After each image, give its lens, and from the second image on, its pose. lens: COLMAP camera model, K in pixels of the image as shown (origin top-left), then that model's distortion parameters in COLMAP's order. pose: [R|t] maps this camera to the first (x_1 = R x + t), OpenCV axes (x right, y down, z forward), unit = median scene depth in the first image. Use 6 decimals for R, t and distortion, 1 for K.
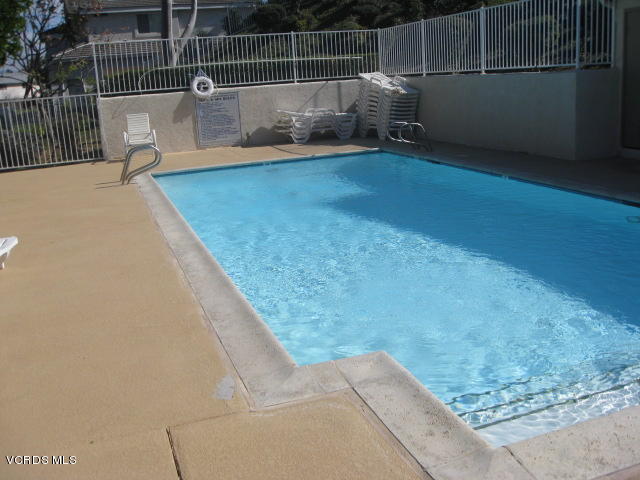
lens RADIAL K [[659.2, 0, 320.0], [0, 659.2, 240.0], [0, 0, 1]] dist [-0.160646, 0.147271]
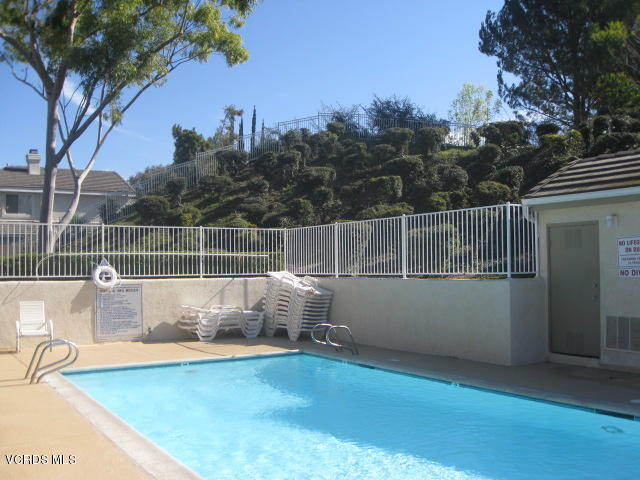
lens RADIAL K [[659.2, 0, 320.0], [0, 659.2, 240.0], [0, 0, 1]] dist [-0.160646, 0.147271]
pose [[0.973769, 0.059197, 0.219704, -0.086174], [0.006632, 0.957771, -0.287457, -0.014637], [-0.227442, 0.281374, 0.932255, 0.040343]]
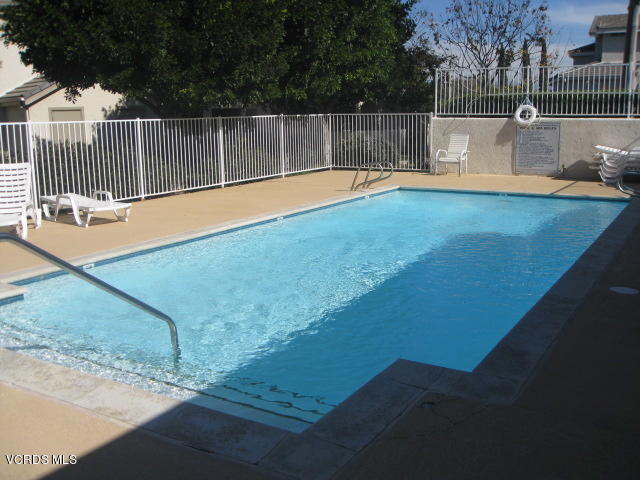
lens RADIAL K [[659.2, 0, 320.0], [0, 659.2, 240.0], [0, 0, 1]] dist [-0.160646, 0.147271]
pose [[0.637999, 0.196048, -0.744663, 0.405083], [-0.209373, 0.974780, 0.077248, -0.053259], [0.741027, 0.106628, 0.662955, 0.103797]]
